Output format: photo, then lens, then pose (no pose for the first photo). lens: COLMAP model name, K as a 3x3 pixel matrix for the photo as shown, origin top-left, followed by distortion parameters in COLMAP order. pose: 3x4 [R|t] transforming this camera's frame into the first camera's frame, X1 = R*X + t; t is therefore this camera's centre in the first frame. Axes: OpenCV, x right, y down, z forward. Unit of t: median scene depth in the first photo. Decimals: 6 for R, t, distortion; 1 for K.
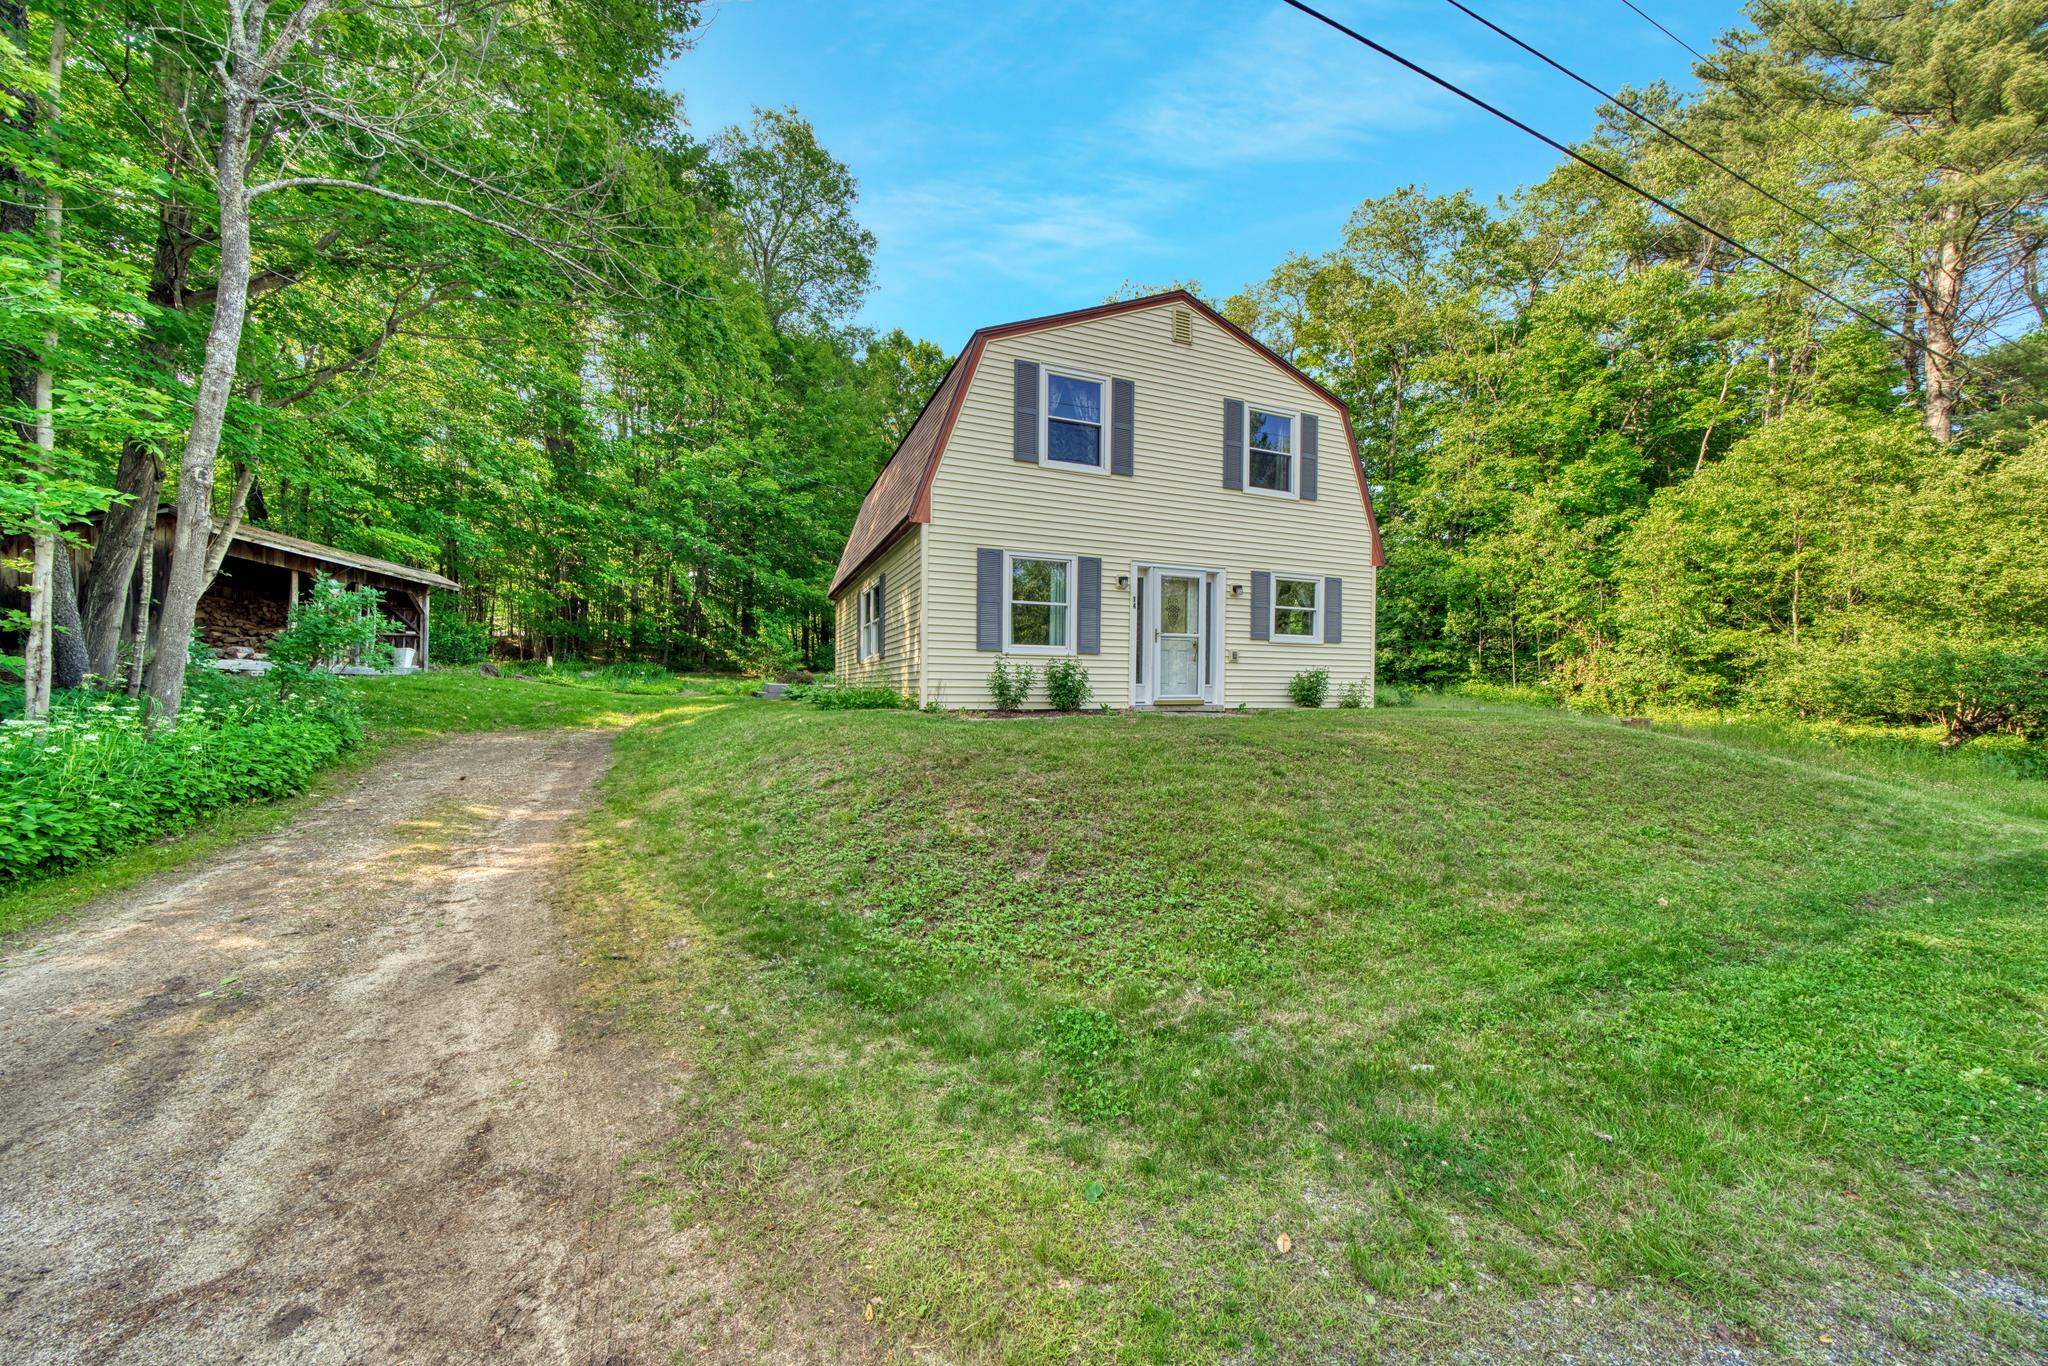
lens RADIAL K [[726.4, 0, 1004.5], [0, 726.4, 665.4], [0, 0, 1]] dist [-0.019982, 0.000246]
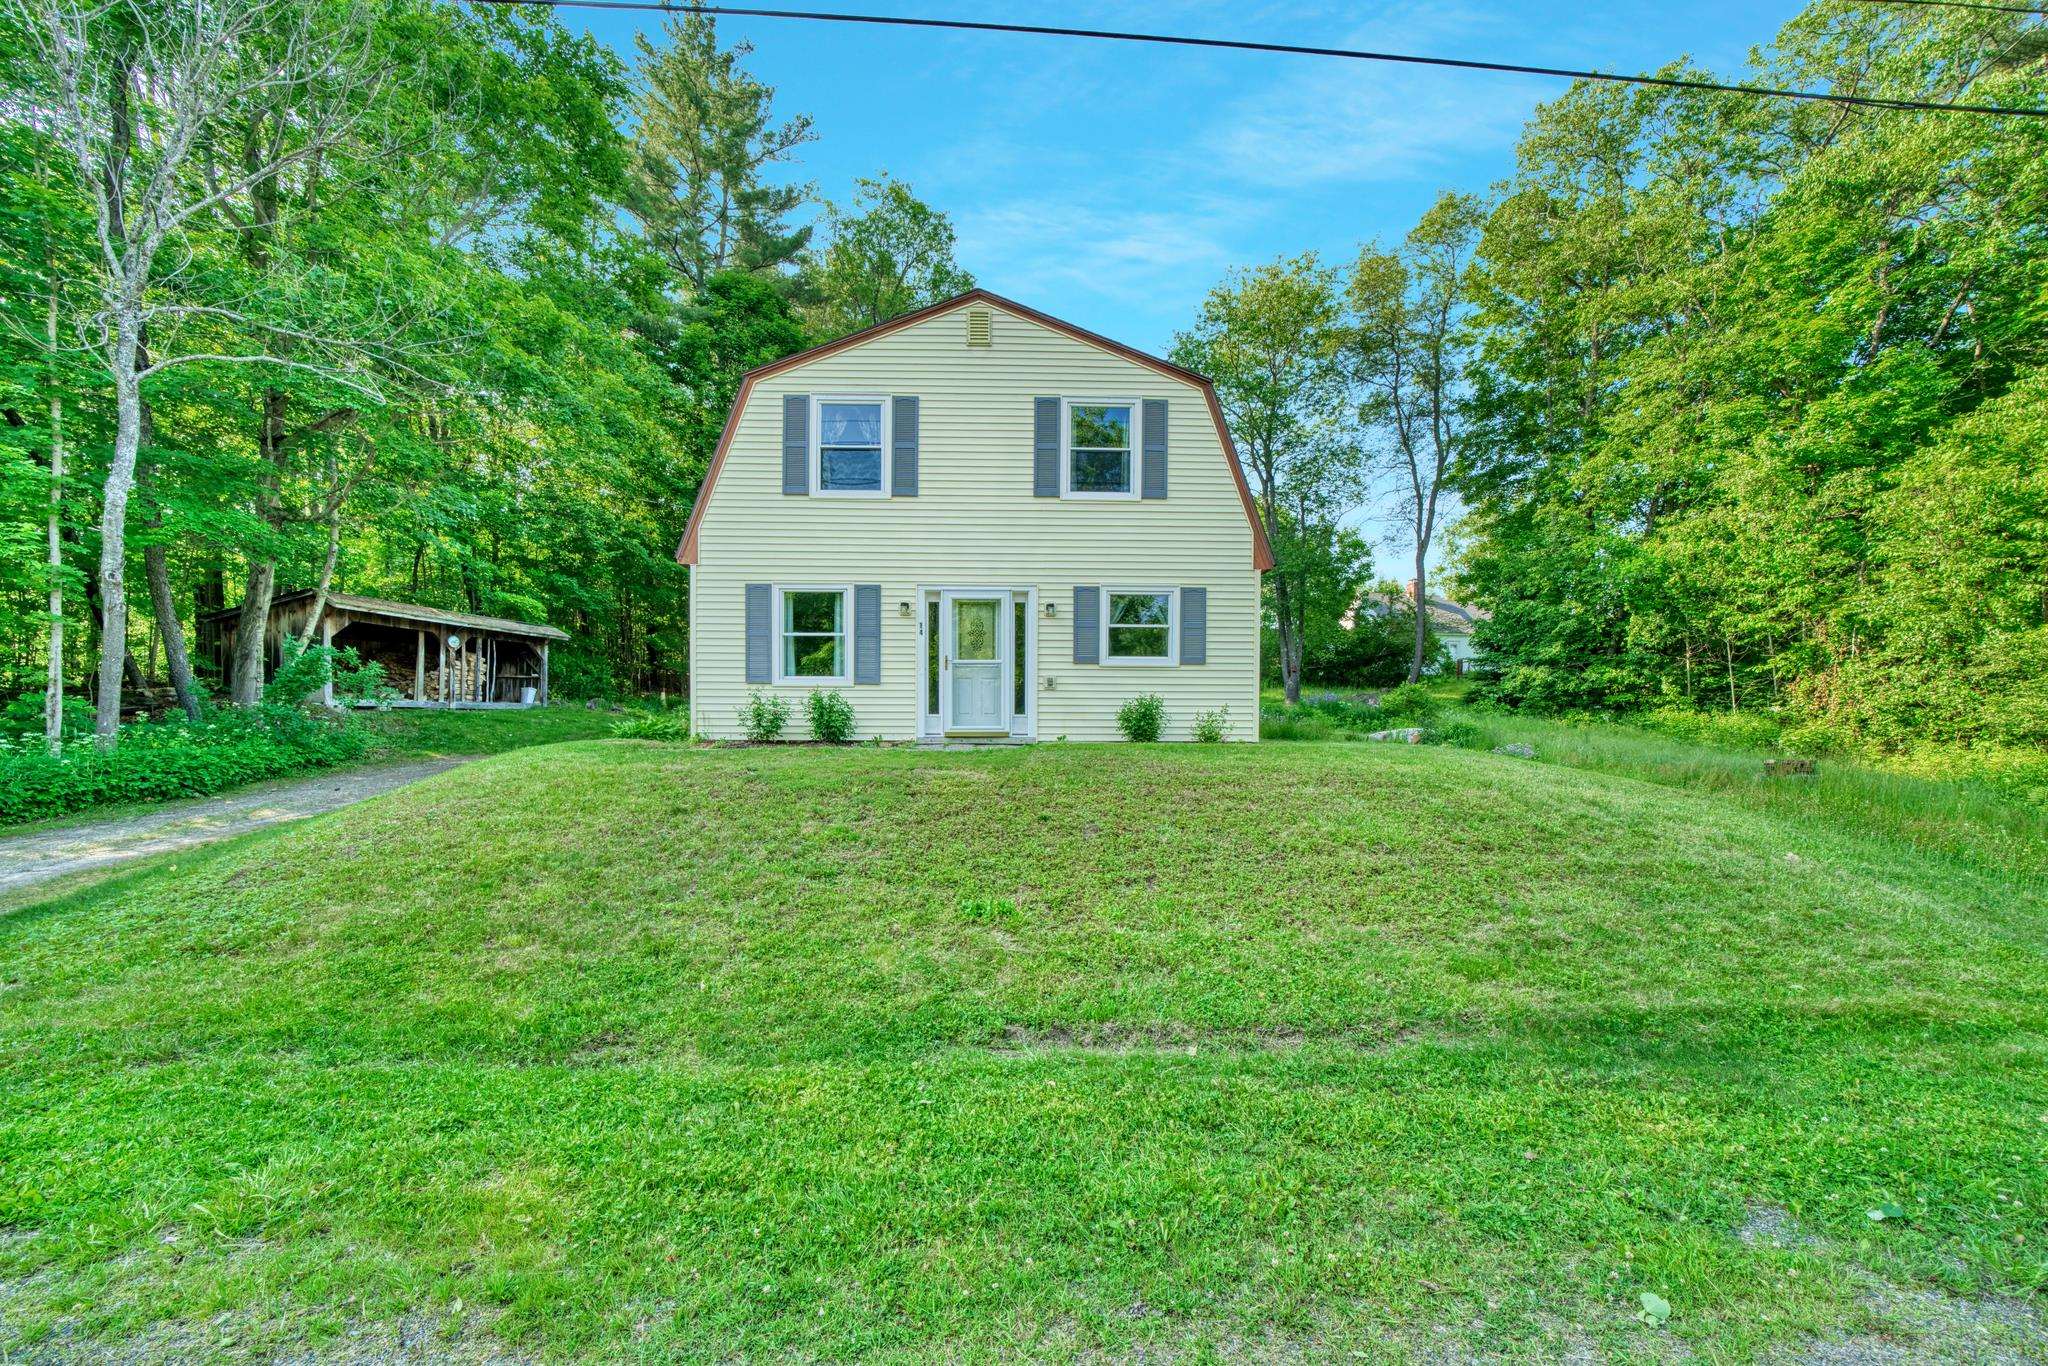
lens RADIAL K [[726.4, 0, 1014.2], [0, 726.4, 696.7], [0, 0, 1]] dist [-0.019982, 0.000246]
pose [[0.938357, -0.012150, -0.345453, 0.578029], [0.013397, 0.999910, 0.001221, 0.002576], [0.345407, -0.005774, 0.938435, 0.139321]]
